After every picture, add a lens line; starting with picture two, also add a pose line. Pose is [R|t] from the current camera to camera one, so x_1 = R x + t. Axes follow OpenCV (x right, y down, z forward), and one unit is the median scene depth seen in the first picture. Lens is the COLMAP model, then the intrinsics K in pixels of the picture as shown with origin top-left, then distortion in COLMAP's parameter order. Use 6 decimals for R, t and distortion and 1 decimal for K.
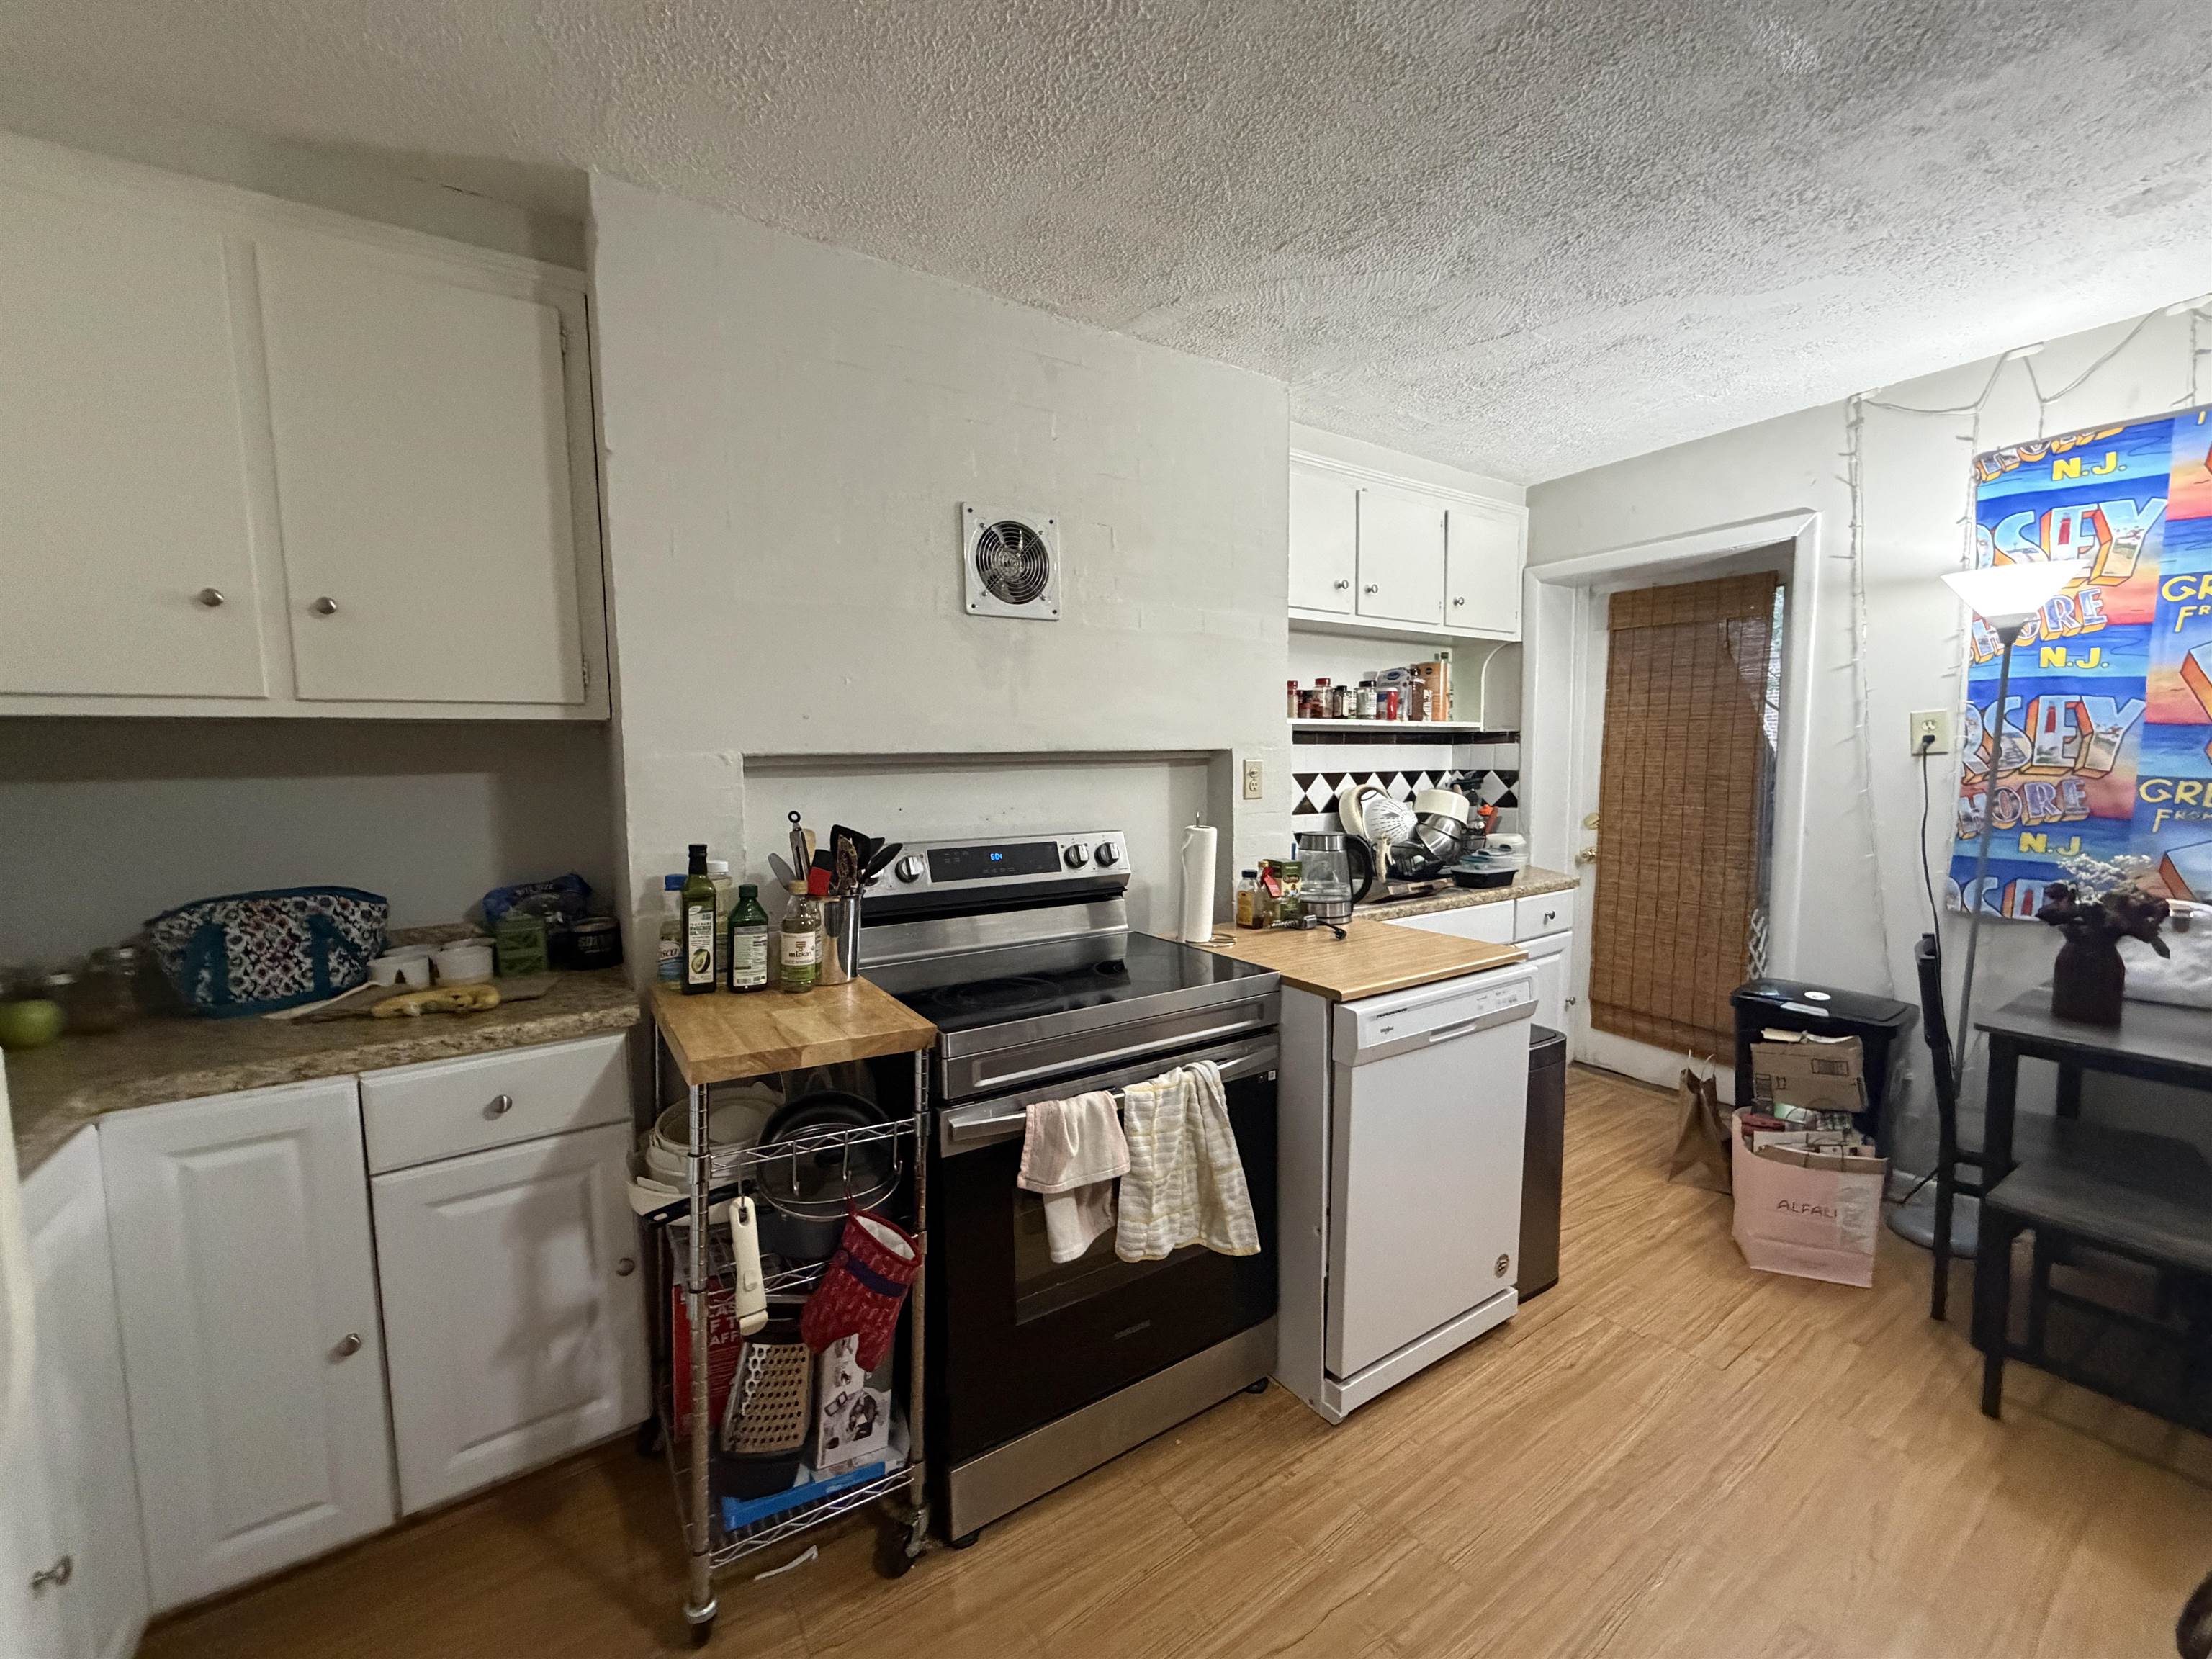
lens RADIAL K [[882.8, 0, 1098.6], [0, 882.8, 834.0], [0, 0, 1]] dist [-0.001093, 0.000704]
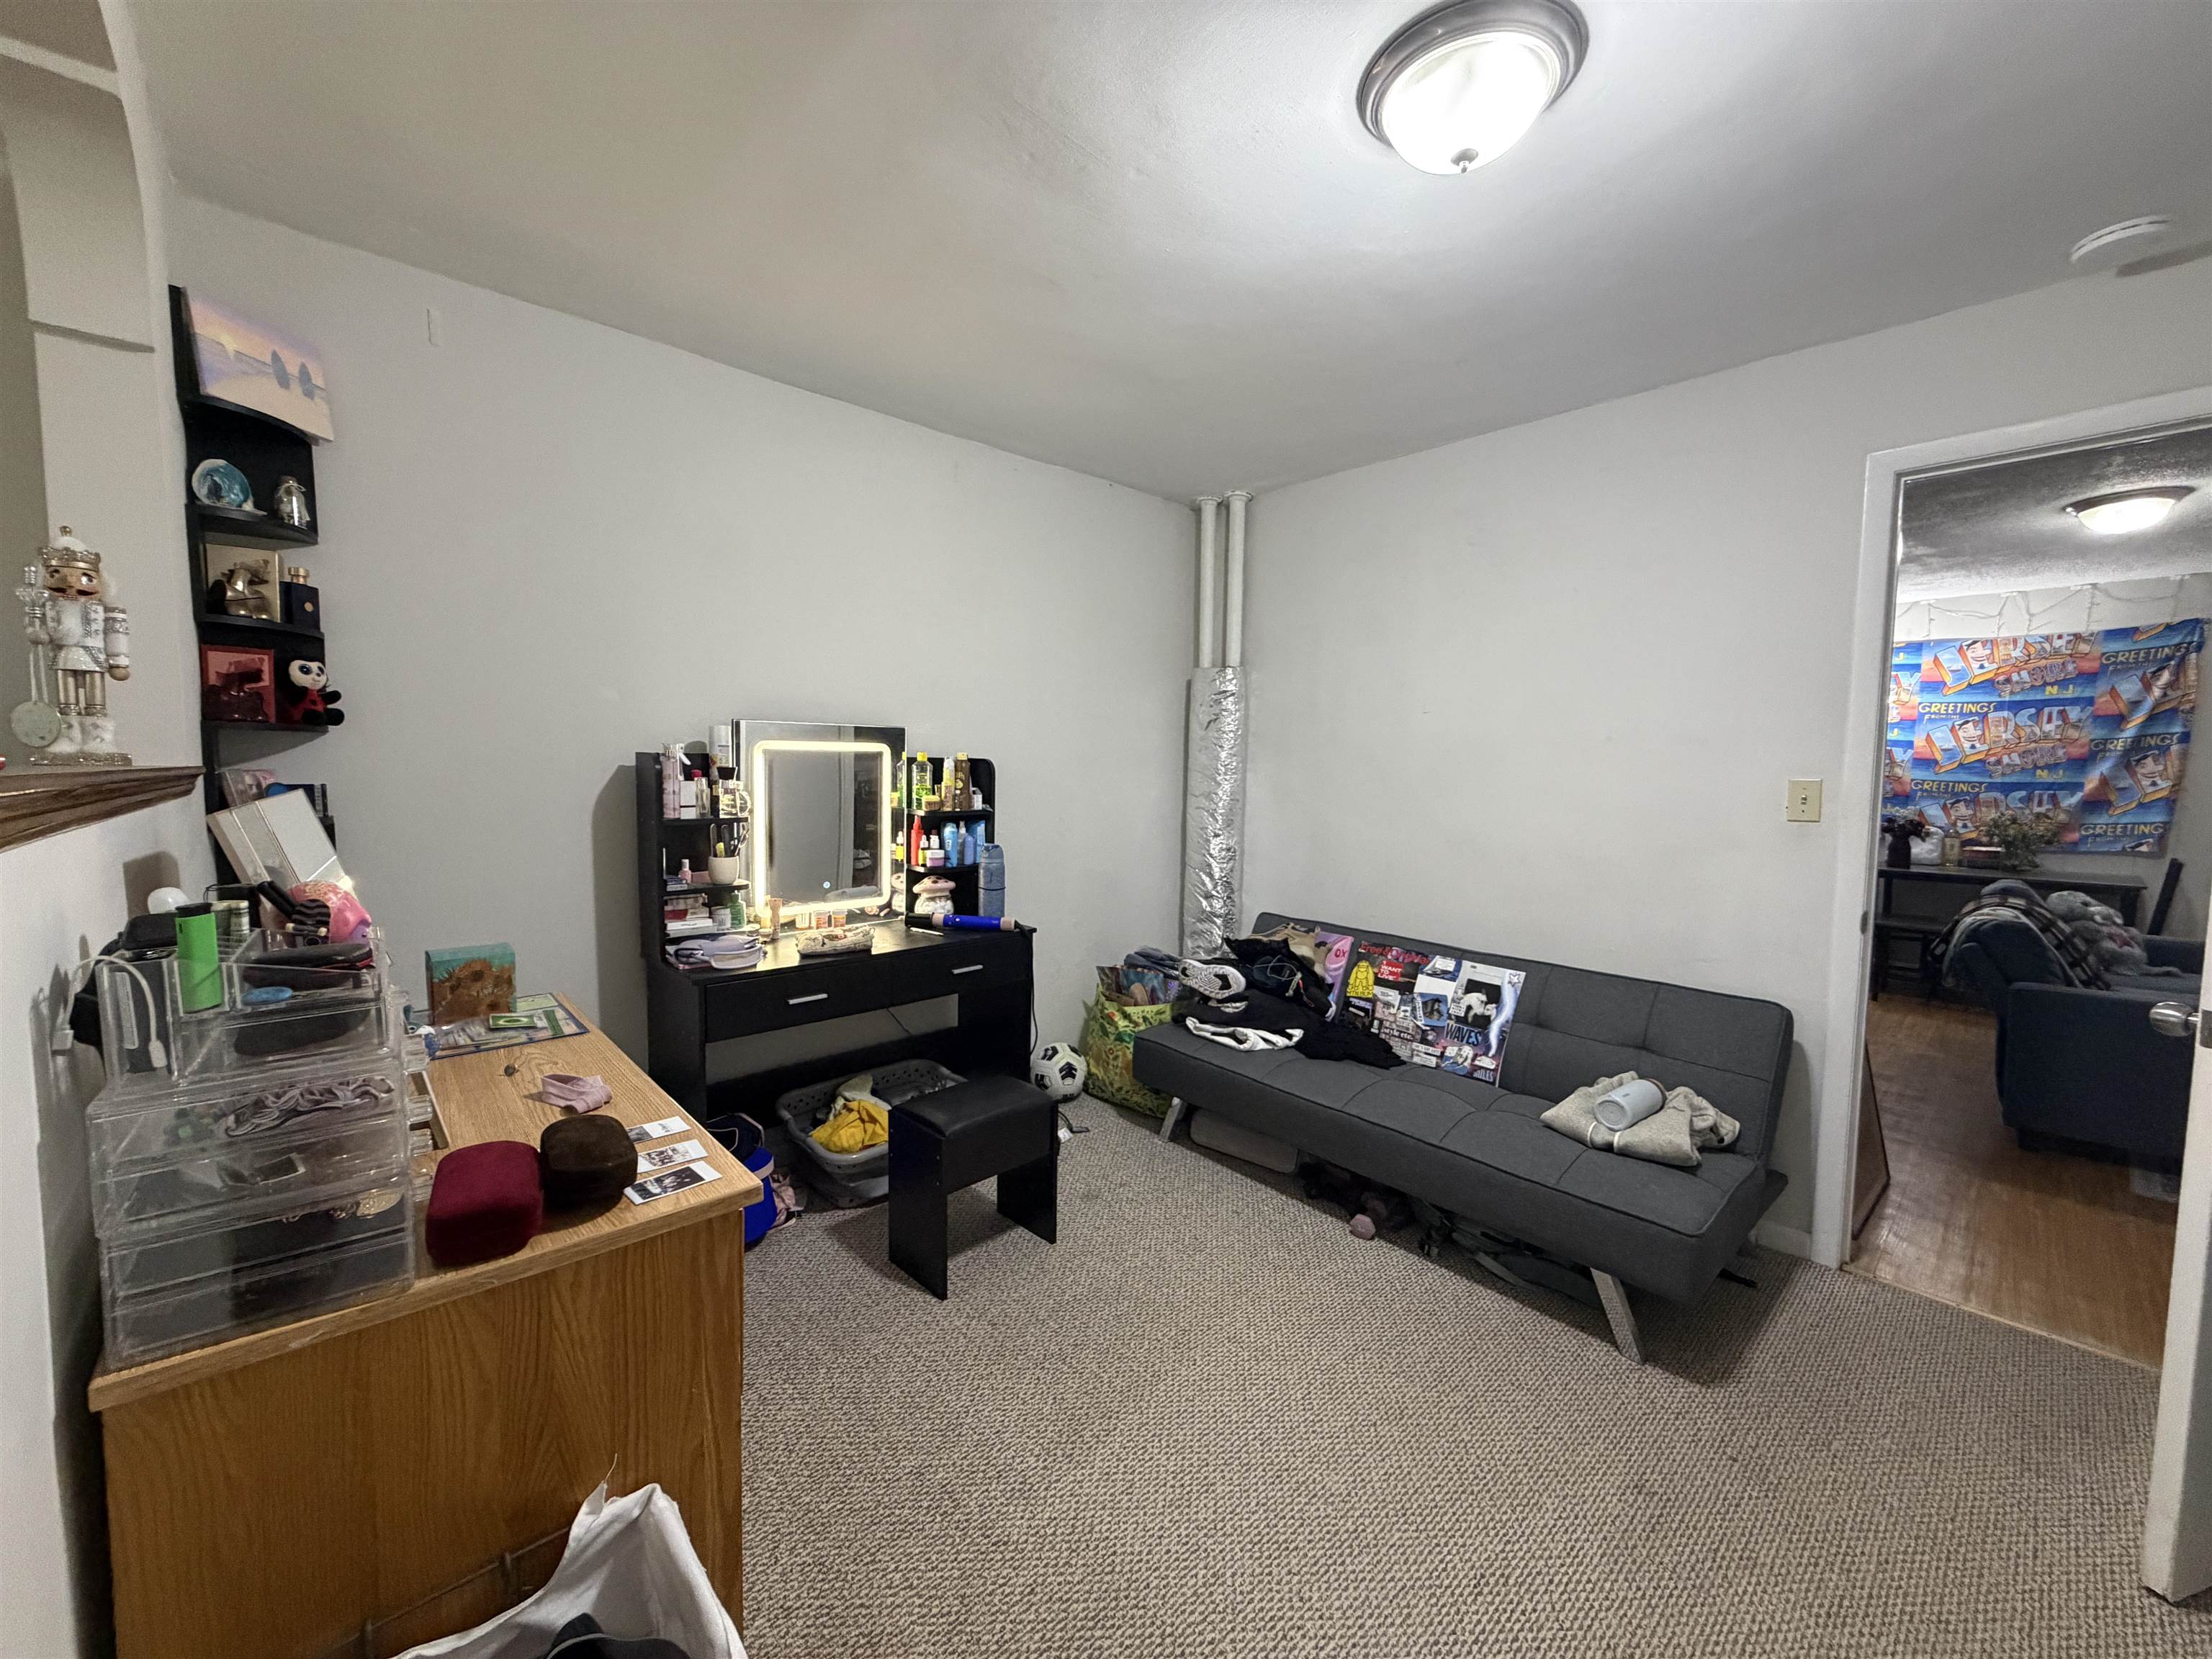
lens RADIAL K [[882.8, 0, 1101.1], [0, 882.8, 832.9], [0, 0, 1]] dist [-0.001093, 0.000704]
pose [[0.987100, 0.008839, 0.159858, -1.733257], [-0.006833, 0.999891, -0.013091, 0.156173], [-0.159957, 0.011829, 0.987053, -1.284933]]
